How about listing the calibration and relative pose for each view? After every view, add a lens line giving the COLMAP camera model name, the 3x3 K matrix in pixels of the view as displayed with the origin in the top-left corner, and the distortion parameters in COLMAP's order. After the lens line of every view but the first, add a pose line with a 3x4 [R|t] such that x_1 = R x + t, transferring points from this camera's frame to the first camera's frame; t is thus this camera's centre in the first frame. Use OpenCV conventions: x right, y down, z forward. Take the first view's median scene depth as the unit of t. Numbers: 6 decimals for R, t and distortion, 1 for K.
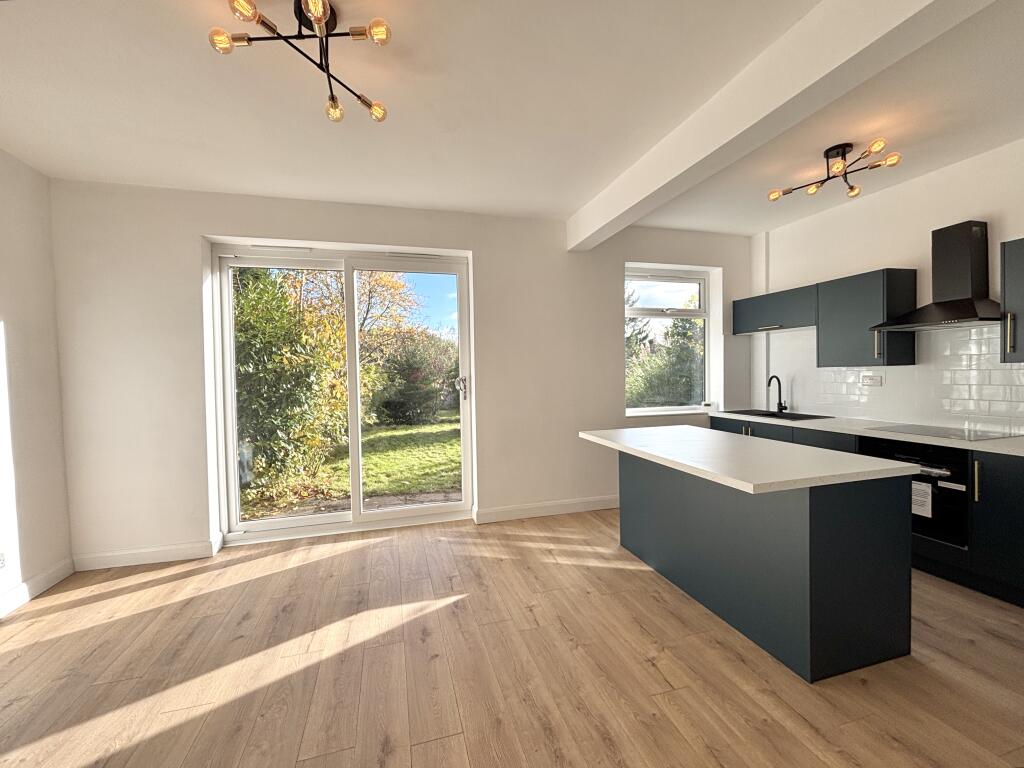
lens RADIAL K [[408.3, 0, 516.9], [0, 408.3, 377.3], [0, 0, 1]] dist [-0.002234, 0.000968]
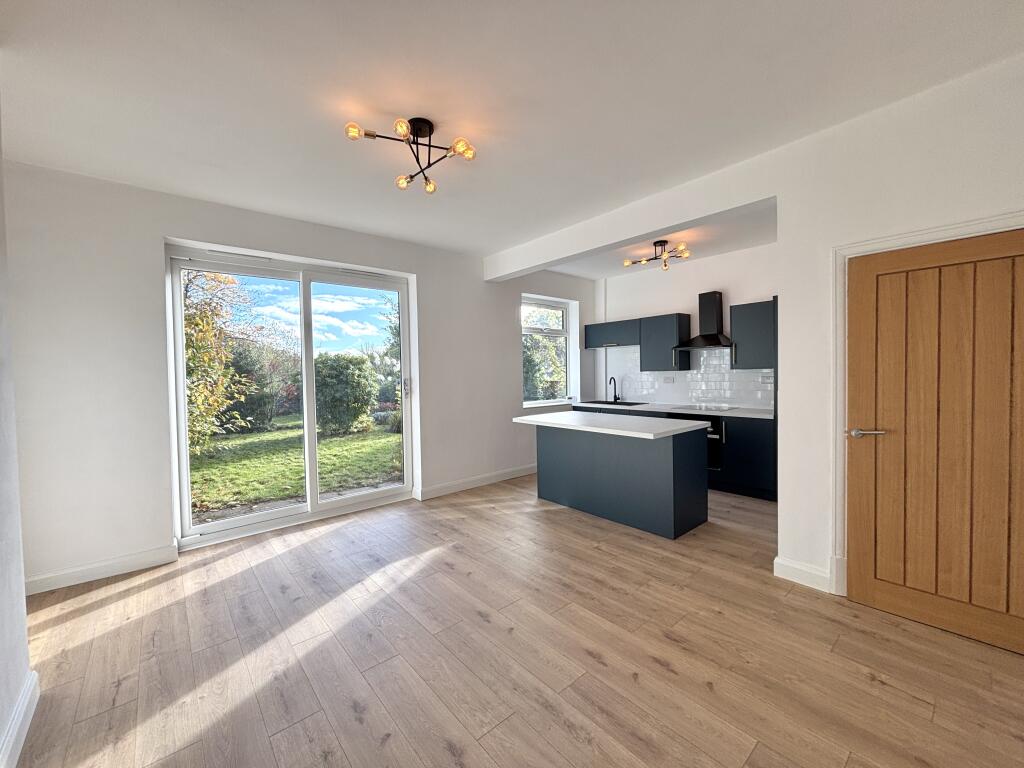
lens RADIAL K [[408.3, 0, 490.4], [0, 408.3, 374.5], [0, 0, 1]] dist [-0.002234, 0.000968]
pose [[0.917962, -0.000644, 0.396667, -0.458042], [0.006671, 0.999882, -0.013815, 0.005609], [-0.396612, 0.015328, 0.917858, -0.229175]]
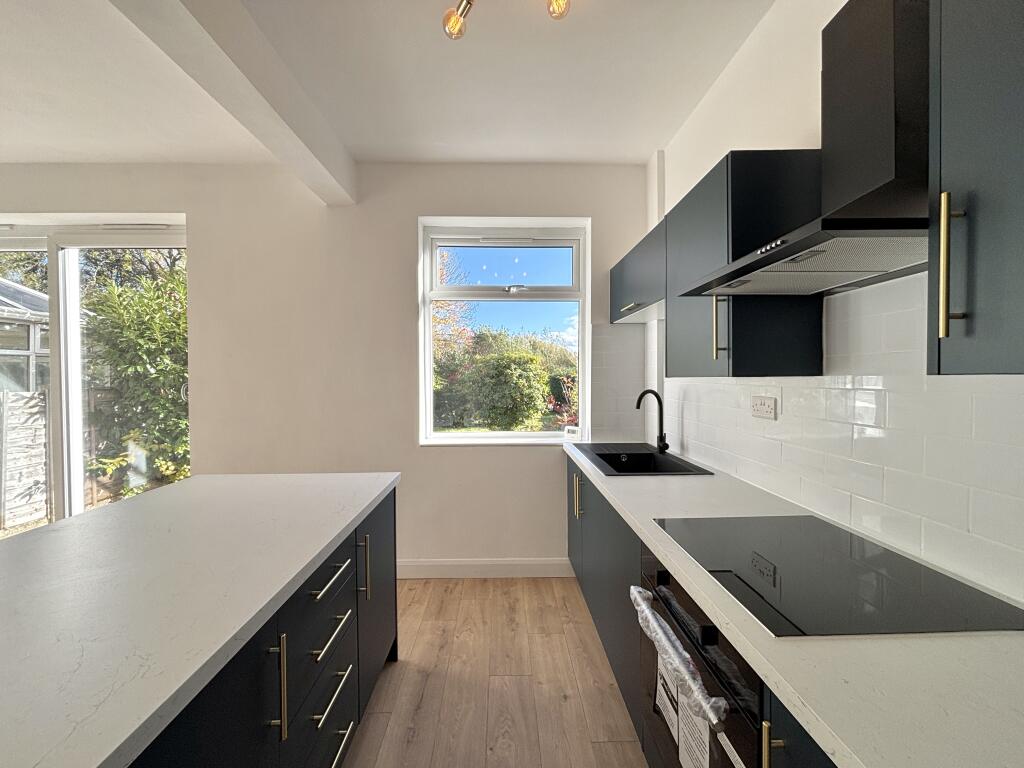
lens RADIAL K [[408.3, 0, 503.2], [0, 408.3, 376.8], [0, 0, 1]] dist [-0.002234, 0.000968]
pose [[0.968891, 0.014027, -0.247091, 0.747554], [-0.015813, 0.999861, -0.005246, -0.021393], [0.246983, 0.008990, 0.968978, 0.497780]]
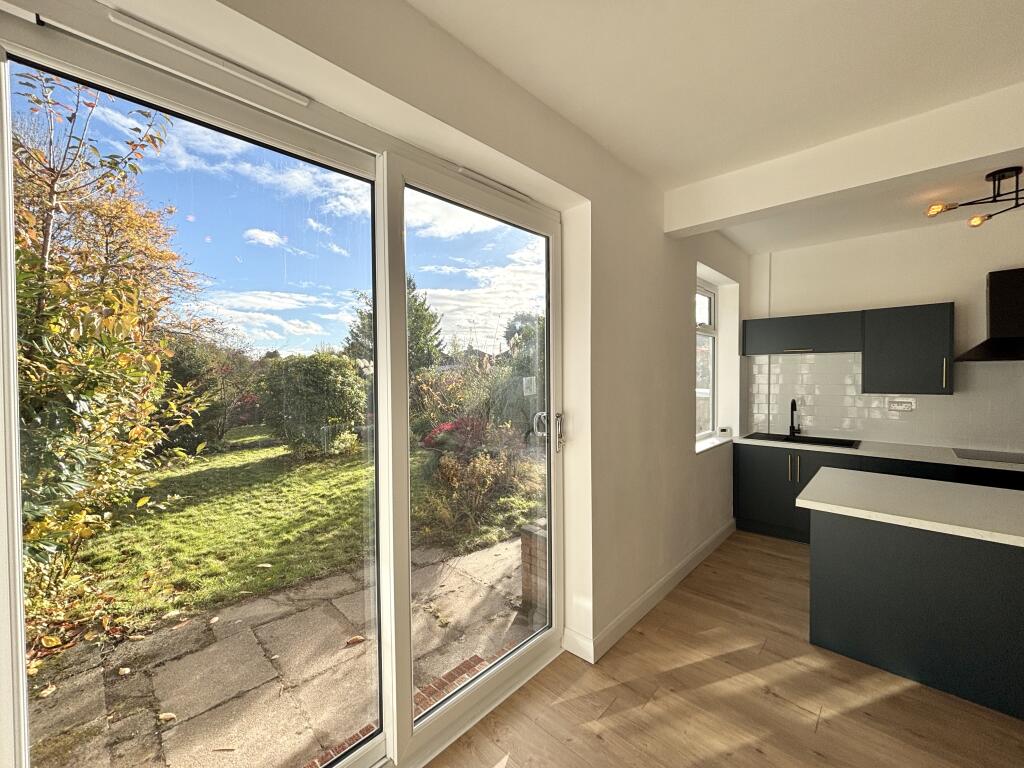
lens RADIAL K [[408.3, 0, 493.1], [0, 408.3, 374.5], [0, 0, 1]] dist [-0.002234, 0.000968]
pose [[0.869310, 0.008975, 0.494185, -0.612940], [-0.000292, 0.999844, -0.017645, -0.058753], [-0.494267, 0.015195, 0.869177, 0.649584]]
